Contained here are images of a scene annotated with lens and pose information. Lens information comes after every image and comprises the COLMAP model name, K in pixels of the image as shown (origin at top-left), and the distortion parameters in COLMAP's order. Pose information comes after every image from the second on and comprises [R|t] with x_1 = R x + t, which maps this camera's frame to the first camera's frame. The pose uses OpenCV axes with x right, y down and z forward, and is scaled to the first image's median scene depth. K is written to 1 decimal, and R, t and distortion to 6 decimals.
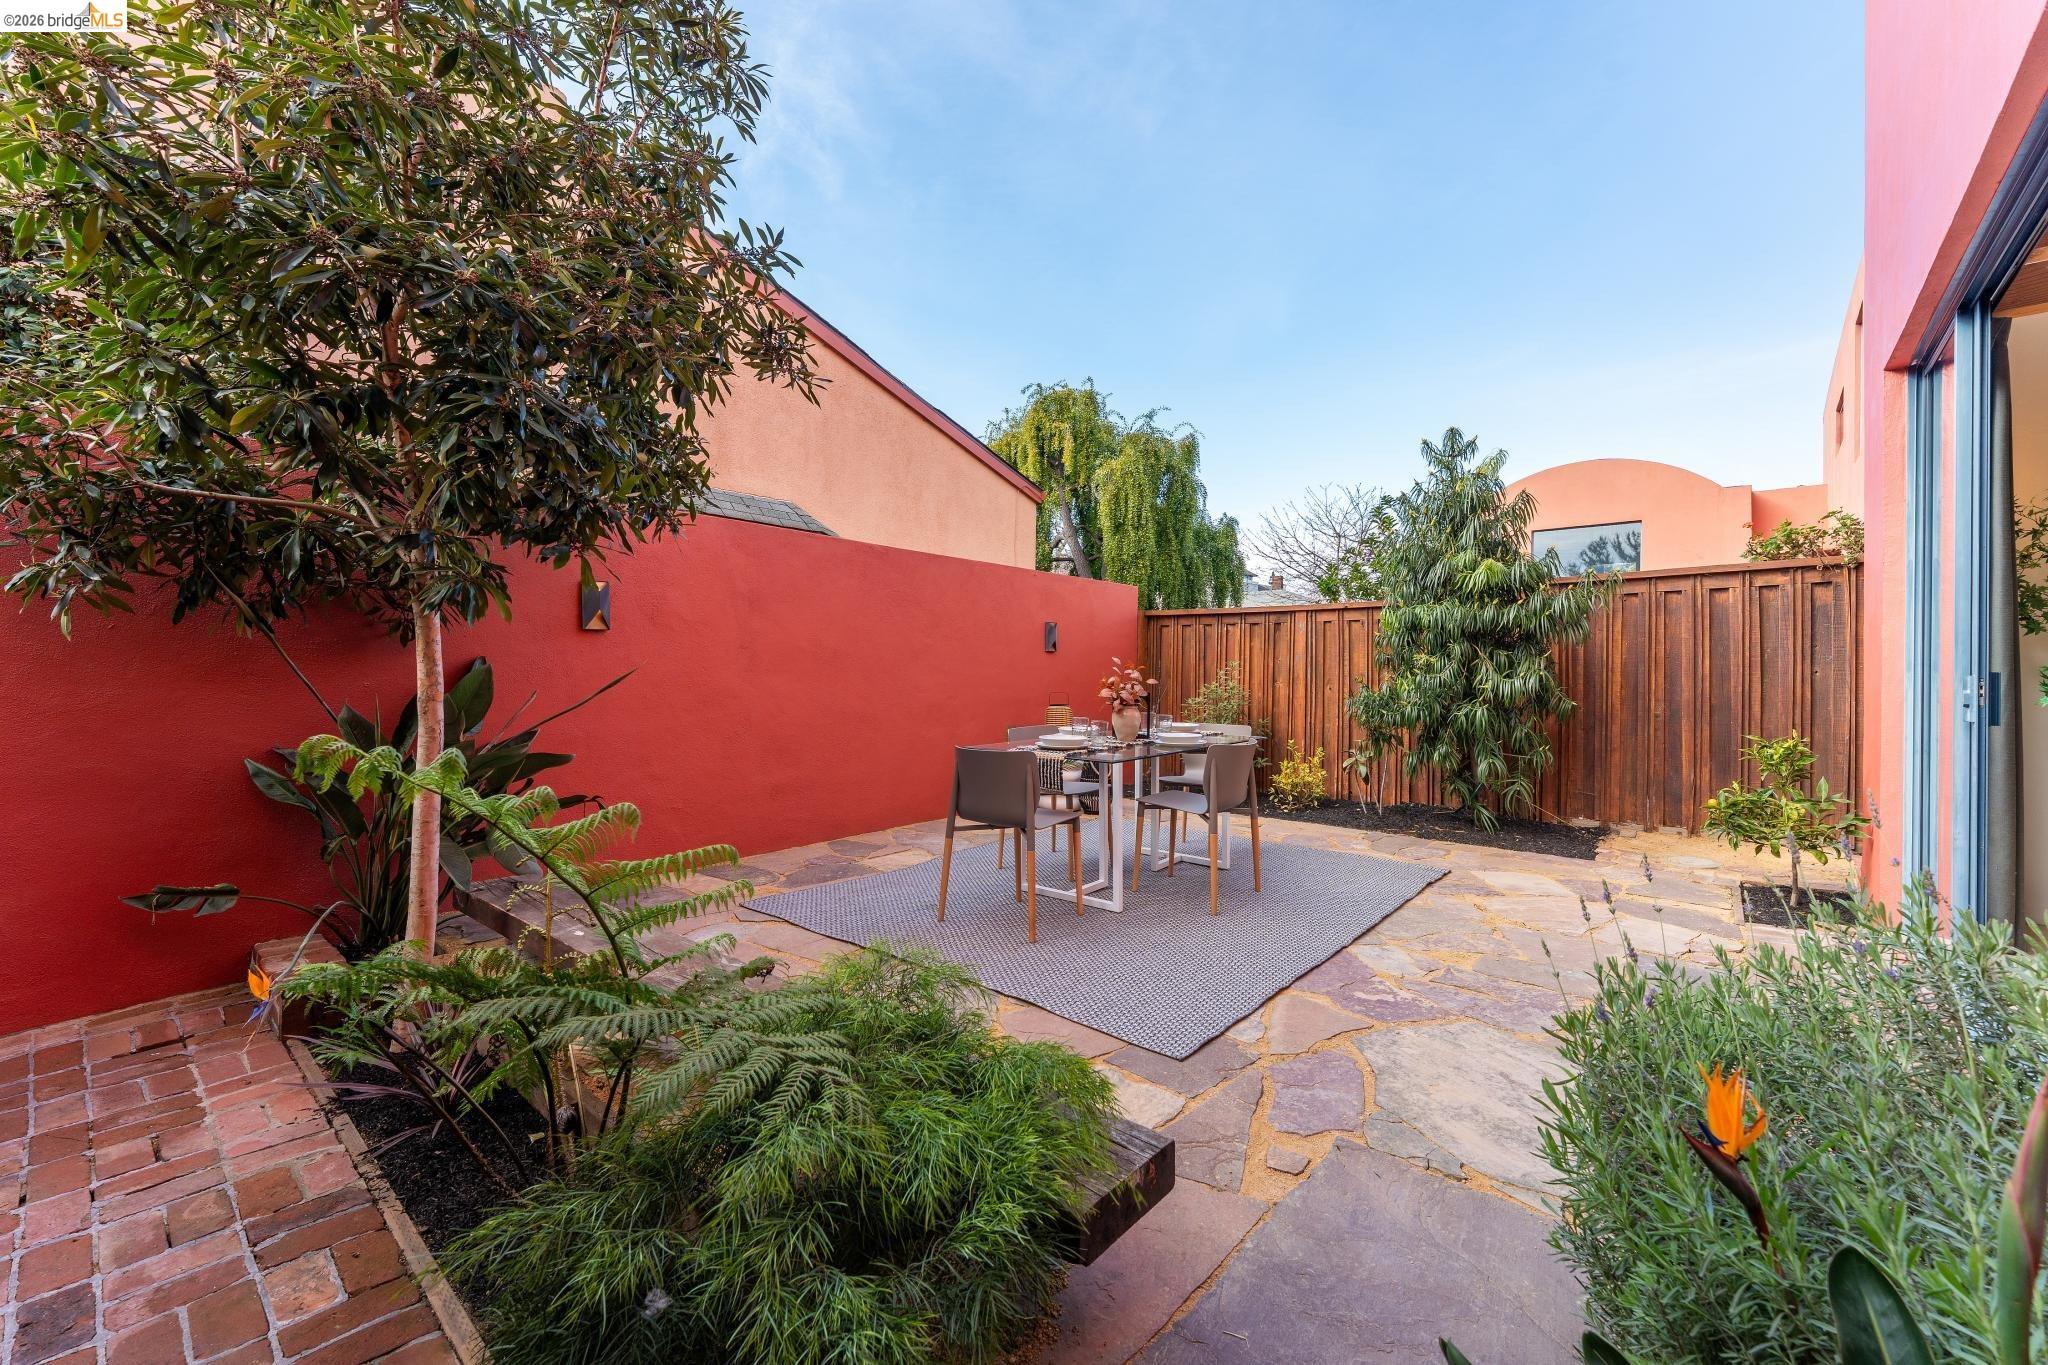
lens RADIAL K [[818.5, 0, 1072.5], [0, 818.5, 662.8], [0, 0, 1]] dist [-0.002744, 0.000399]
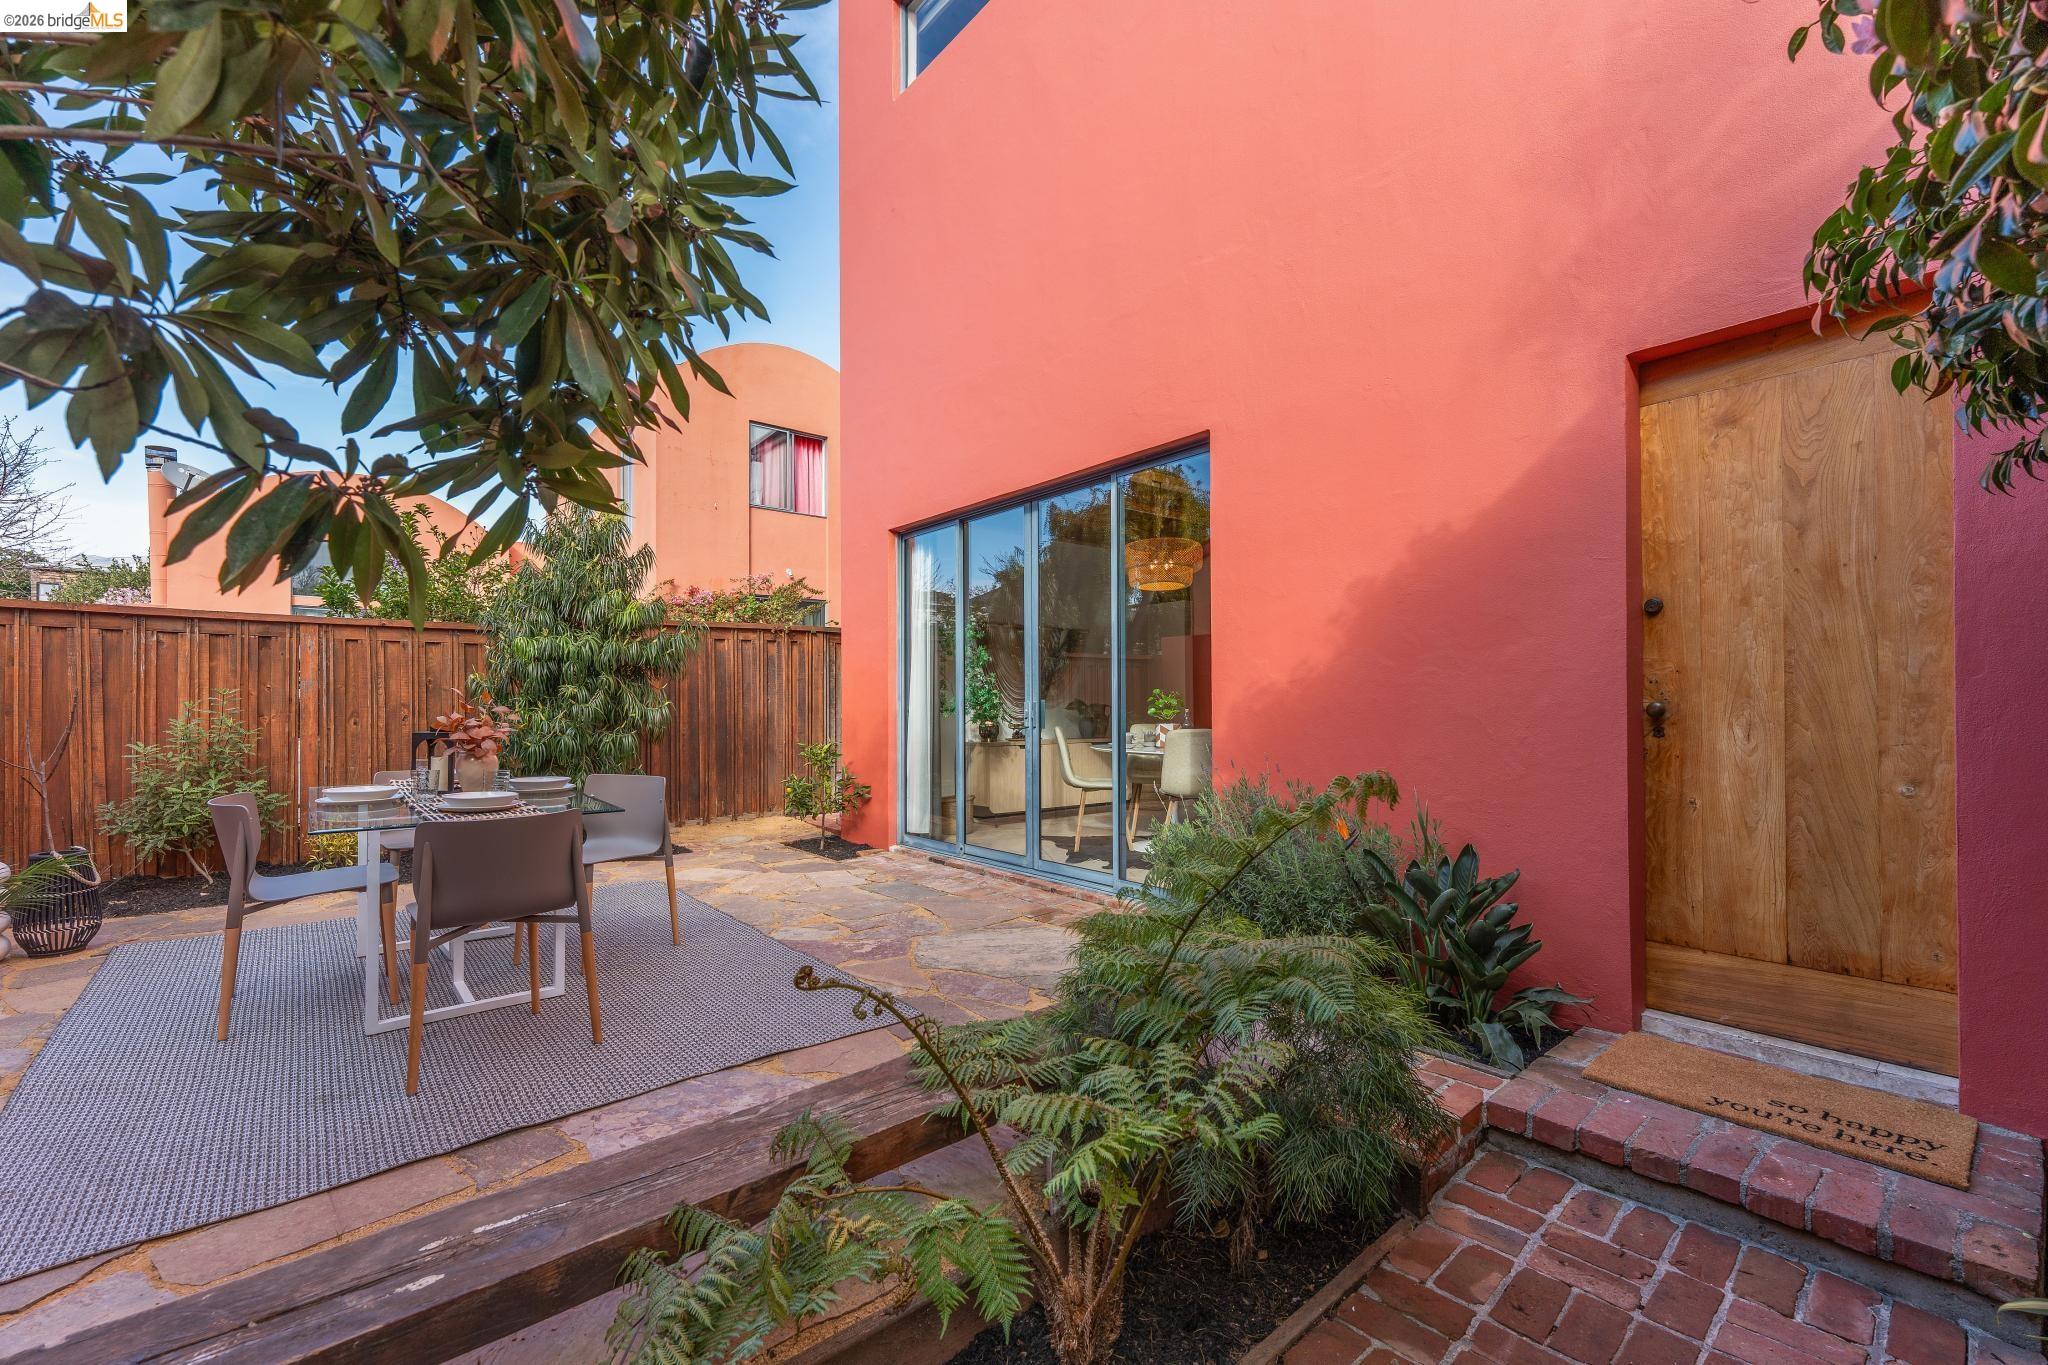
lens RADIAL K [[818.5, 0, 993.4], [0, 818.5, 699.8], [0, 0, 1]] dist [-0.002744, 0.000399]
pose [[0.205174, -0.004712, 0.978714, -0.571361], [-0.008542, 0.999942, 0.006605, -0.003203], [-0.978688, -0.009716, 0.205122, 0.344438]]
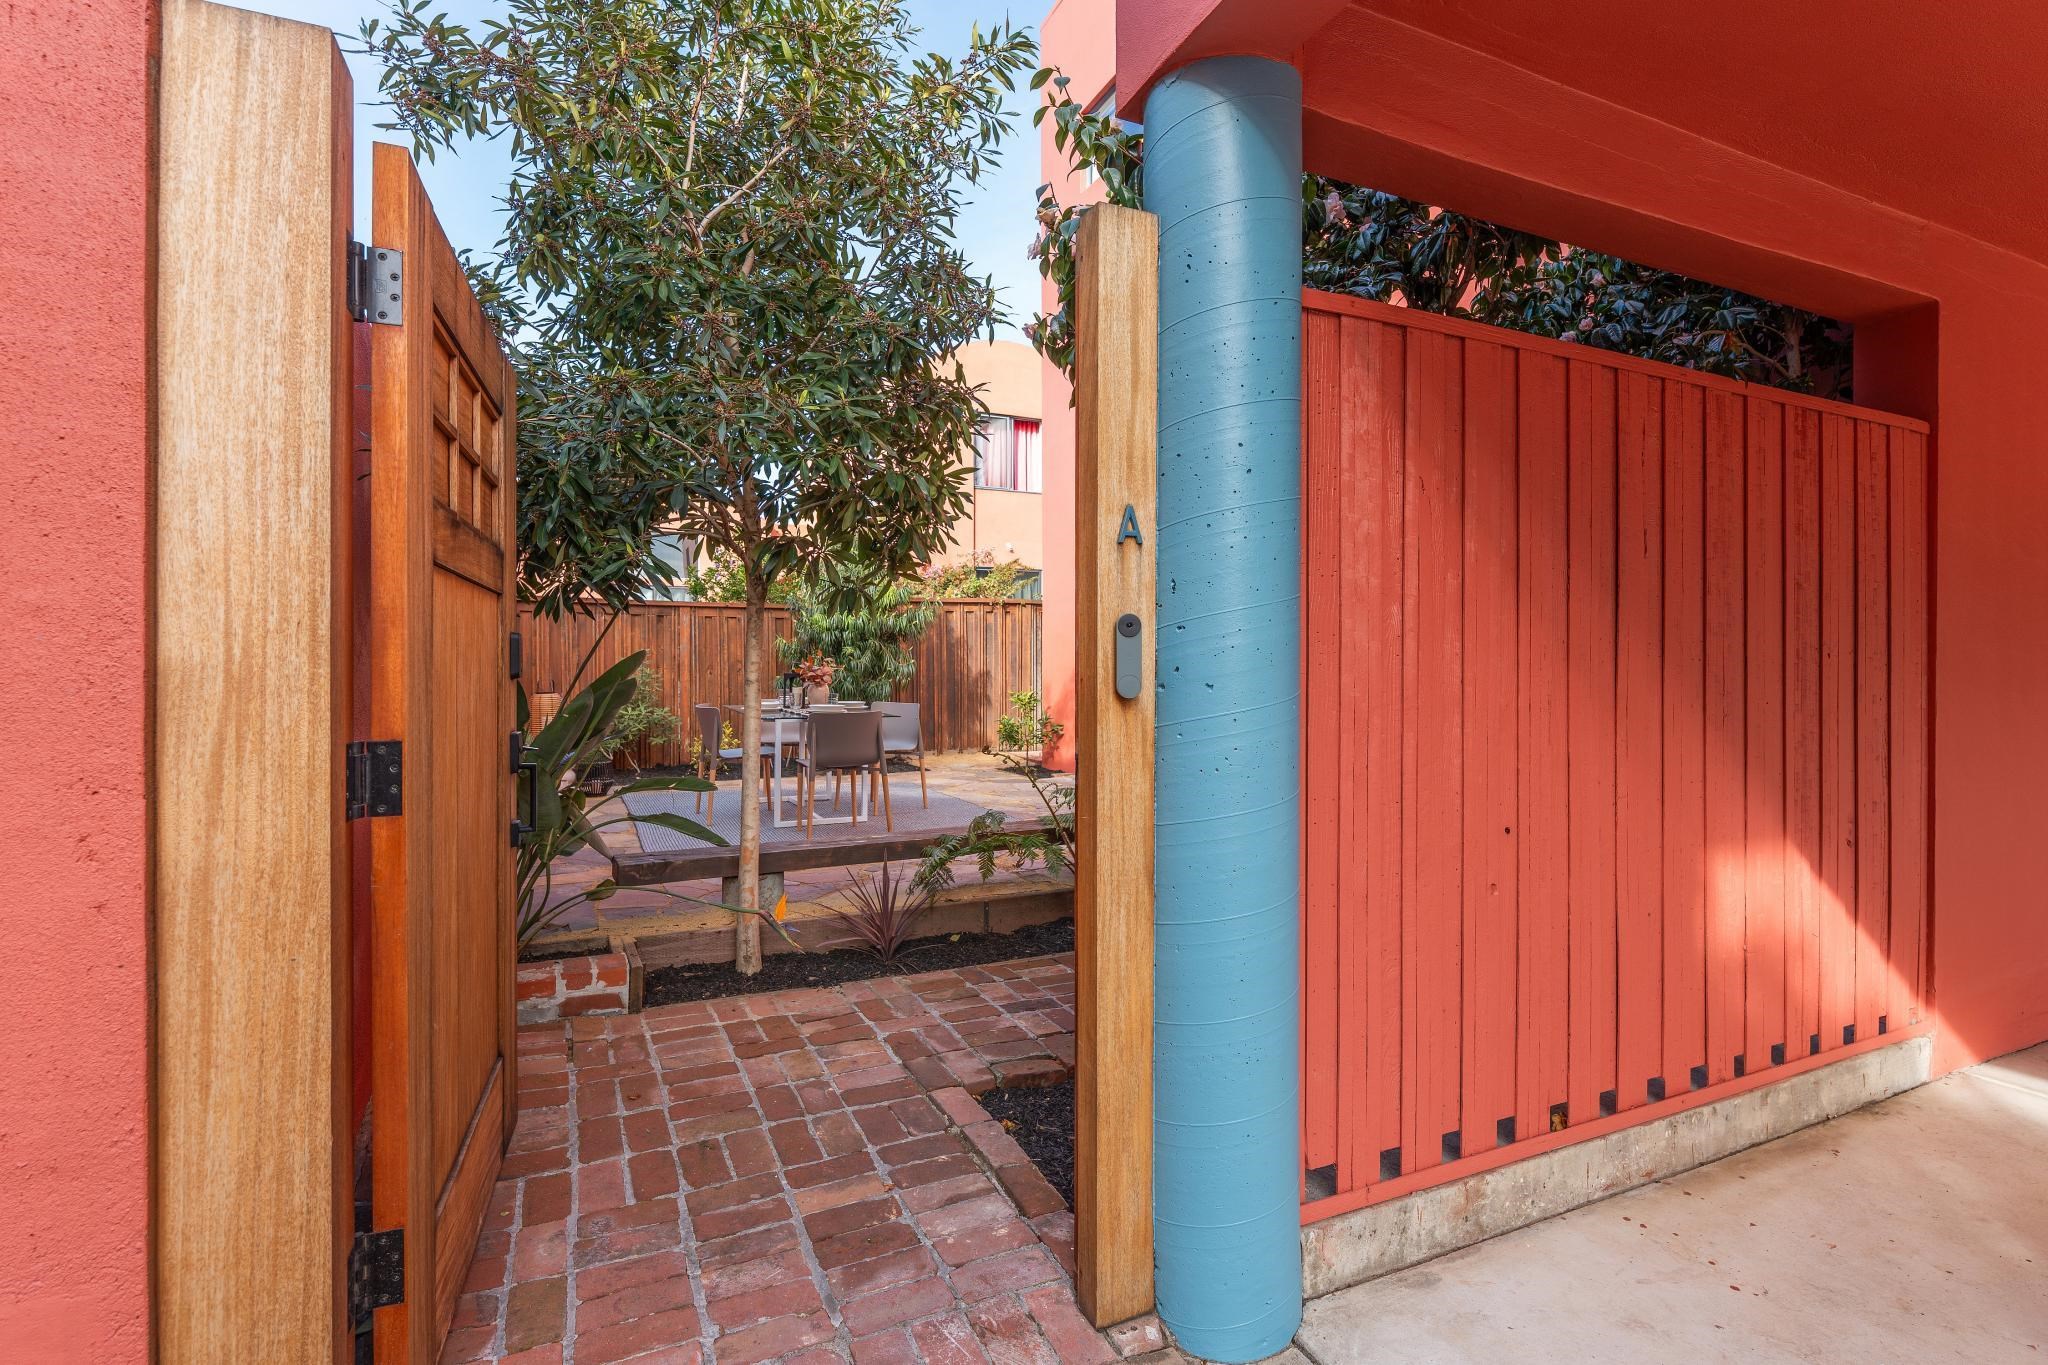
lens RADIAL K [[903.7, 0, 1023.7], [0, 903.7, 665.2], [0, 0, 1]] dist [-0.002797, 0.000129]
pose [[0.429377, -0.004152, 0.903116, -1.092925], [-0.007952, 0.999933, 0.008378, 0.008048], [-0.903090, -0.010779, 0.429316, 0.049890]]
